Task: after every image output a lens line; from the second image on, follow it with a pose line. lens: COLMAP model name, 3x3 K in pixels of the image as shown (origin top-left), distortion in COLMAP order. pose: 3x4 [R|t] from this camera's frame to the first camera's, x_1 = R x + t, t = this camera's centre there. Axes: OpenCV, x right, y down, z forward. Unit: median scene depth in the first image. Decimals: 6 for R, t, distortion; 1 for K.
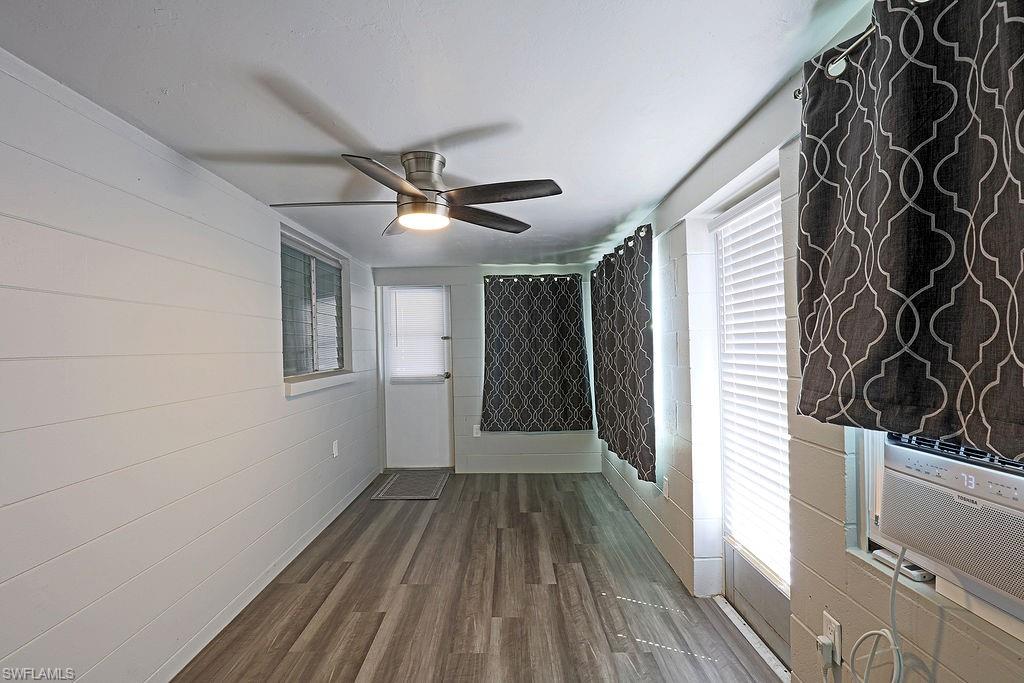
lens RADIAL K [[498.6, 0, 514.2], [0, 498.6, 338.6], [0, 0, 1]] dist [-0.025945, 0.001102]
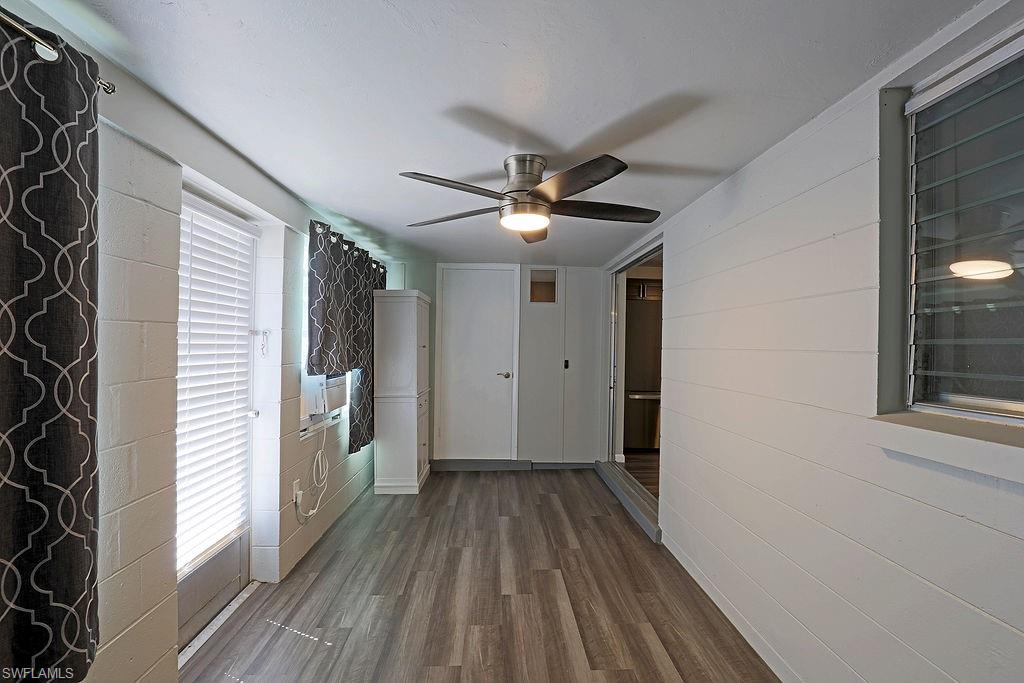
lens RADIAL K [[498.6, 0, 514.2], [0, 498.6, 338.6], [0, 0, 1]] dist [-0.025945, 0.001102]
pose [[-0.999465, 0.004034, -0.032464, -0.120329], [0.004826, 0.999692, -0.024343, 0.029255], [0.032355, -0.024487, -0.999176, 2.028904]]
